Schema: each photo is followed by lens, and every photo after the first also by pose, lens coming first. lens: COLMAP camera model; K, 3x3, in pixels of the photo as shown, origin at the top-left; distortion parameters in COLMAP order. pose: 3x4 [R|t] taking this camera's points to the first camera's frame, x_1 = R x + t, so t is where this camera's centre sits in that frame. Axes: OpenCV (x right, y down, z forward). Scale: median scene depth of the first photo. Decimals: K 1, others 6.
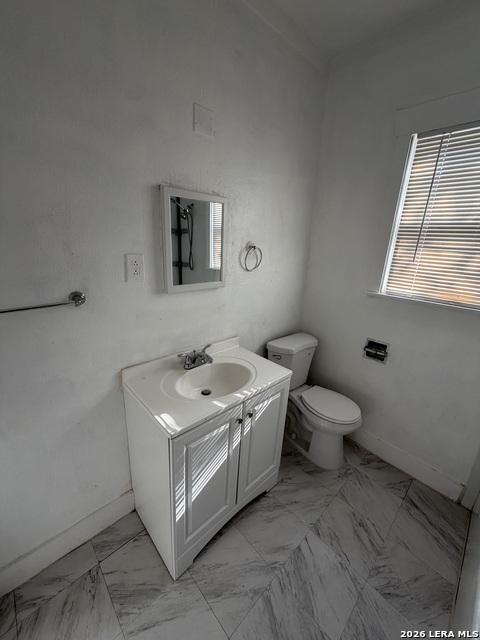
lens RADIAL K [[254.0, 0, 239.1], [0, 254.0, 316.9], [0, 0, 1]] dist [0.001648, 0.000189]
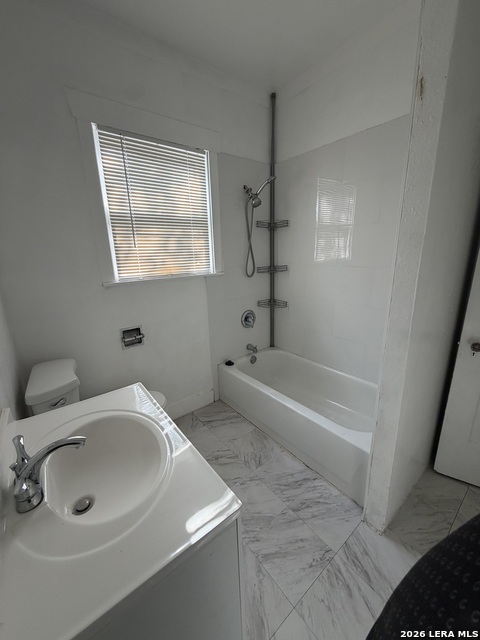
lens RADIAL K [[254.0, 0, 239.1], [0, 254.0, 316.9], [0, 0, 1]] dist [0.001648, 0.000189]
pose [[0.102514, -0.303121, 0.947422, -0.418231], [0.322662, 0.911074, 0.256579, -0.075073], [-0.940946, 0.279394, 0.191204, 0.430357]]
